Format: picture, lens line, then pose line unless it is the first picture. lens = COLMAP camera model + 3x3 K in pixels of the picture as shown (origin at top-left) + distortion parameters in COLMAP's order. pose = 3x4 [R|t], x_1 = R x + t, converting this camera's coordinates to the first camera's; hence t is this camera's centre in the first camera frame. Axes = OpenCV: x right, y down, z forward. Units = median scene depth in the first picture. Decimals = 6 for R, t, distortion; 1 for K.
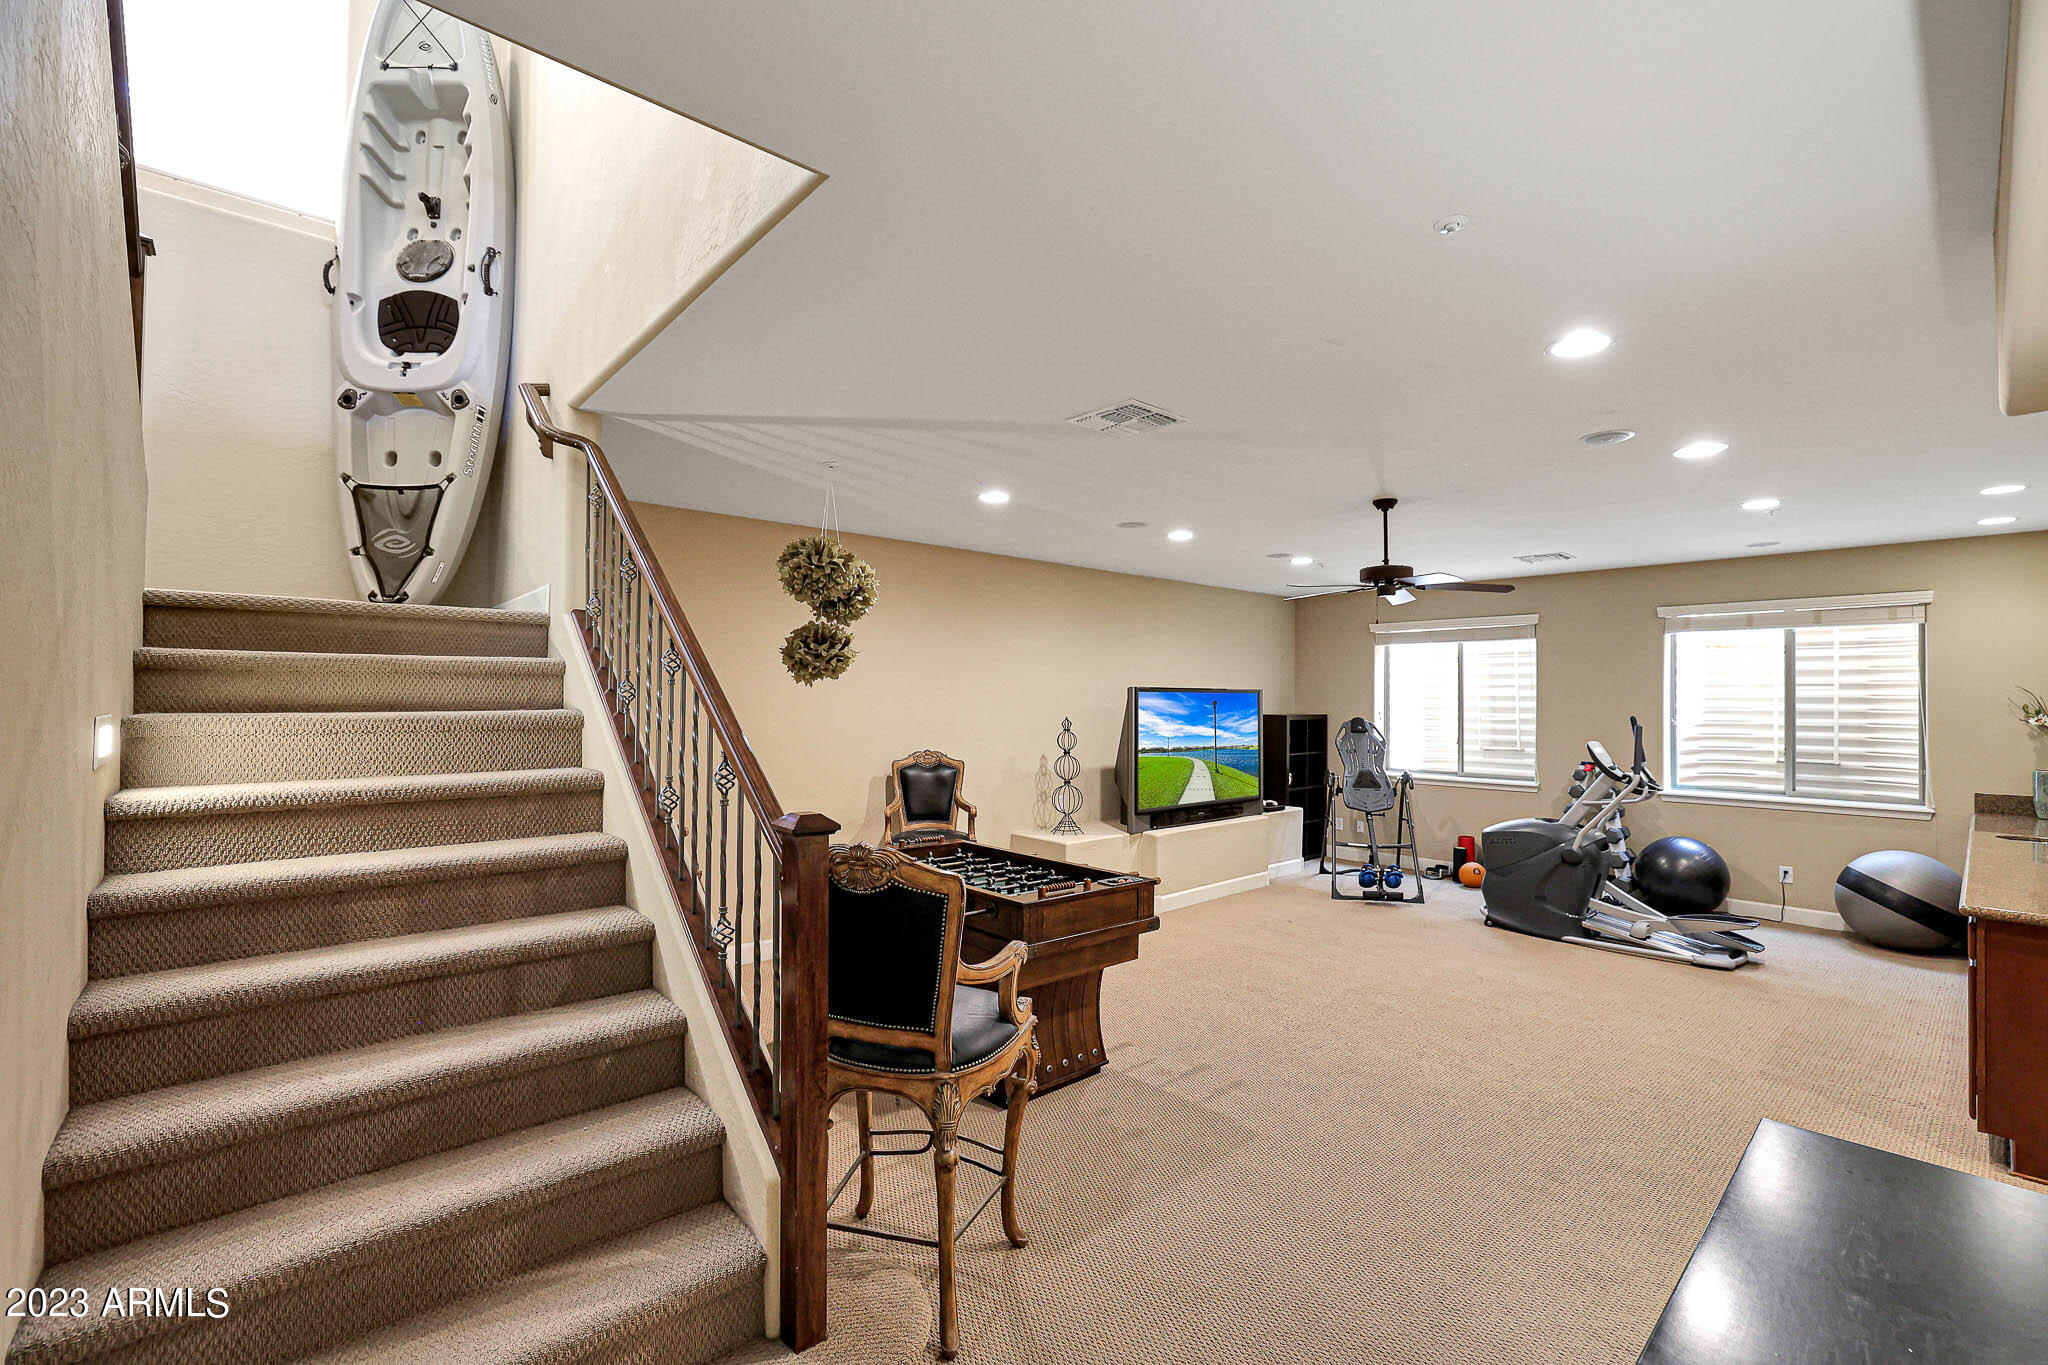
lens RADIAL K [[878.3, 0, 1034.2], [0, 878.3, 678.0], [0, 0, 1]] dist [-0.040296, 0.016788]
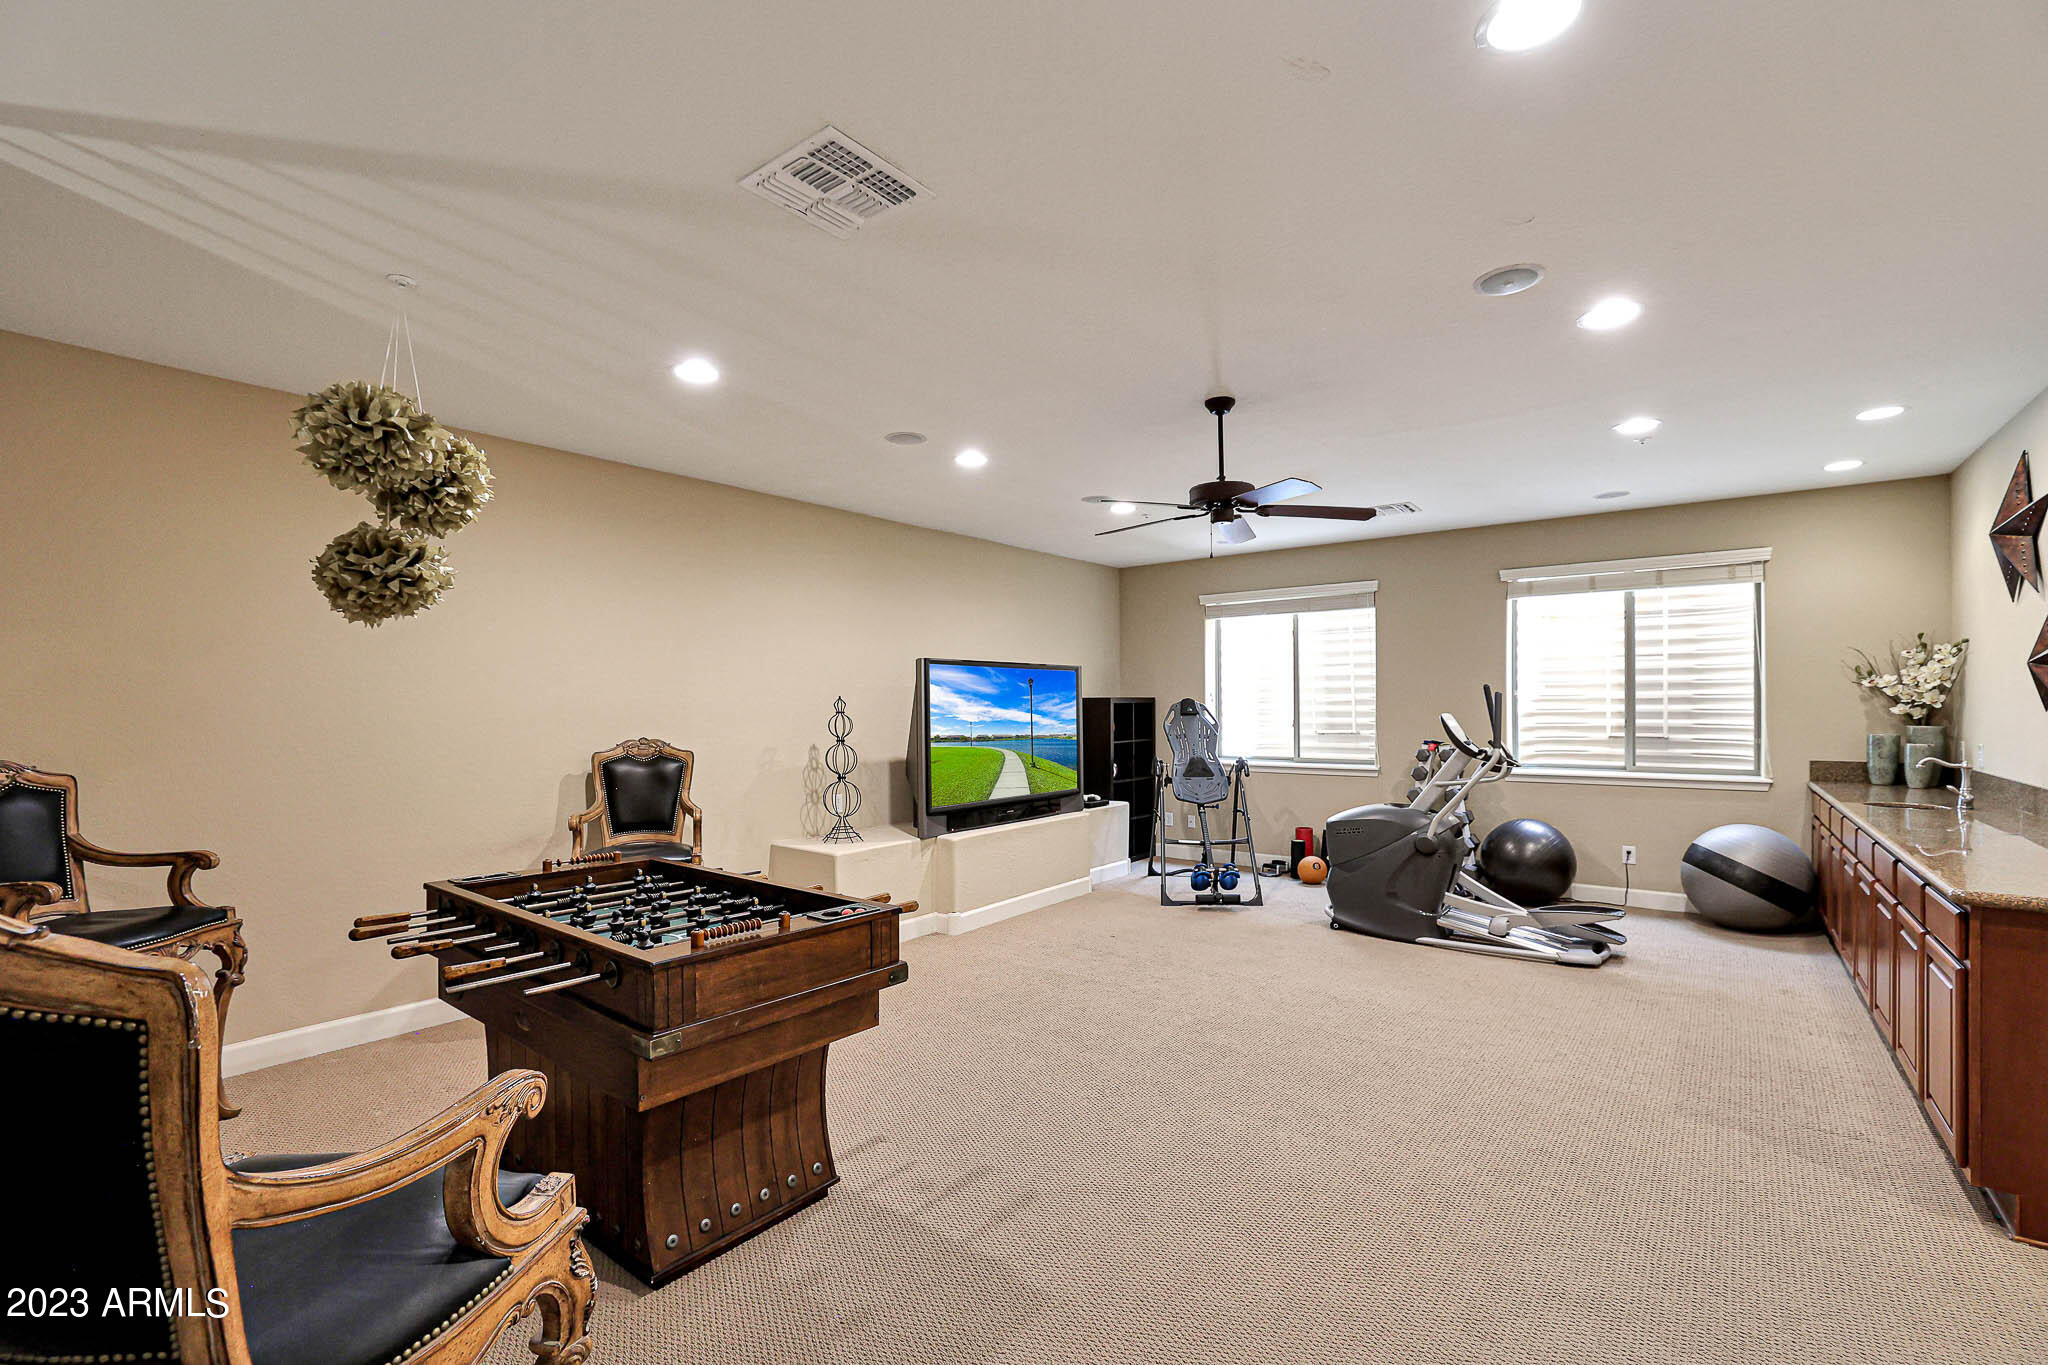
lens RADIAL K [[897.8, 0, 1024.0], [0, 897.8, 682.5], [0, 0, 1]] dist [-0.044271, 0.016752]
pose [[0.984620, -0.009670, 0.174440, 0.067557], [0.009206, 0.999952, 0.003471, 0.034611], [-0.174466, -0.001812, 0.984662, 0.186686]]
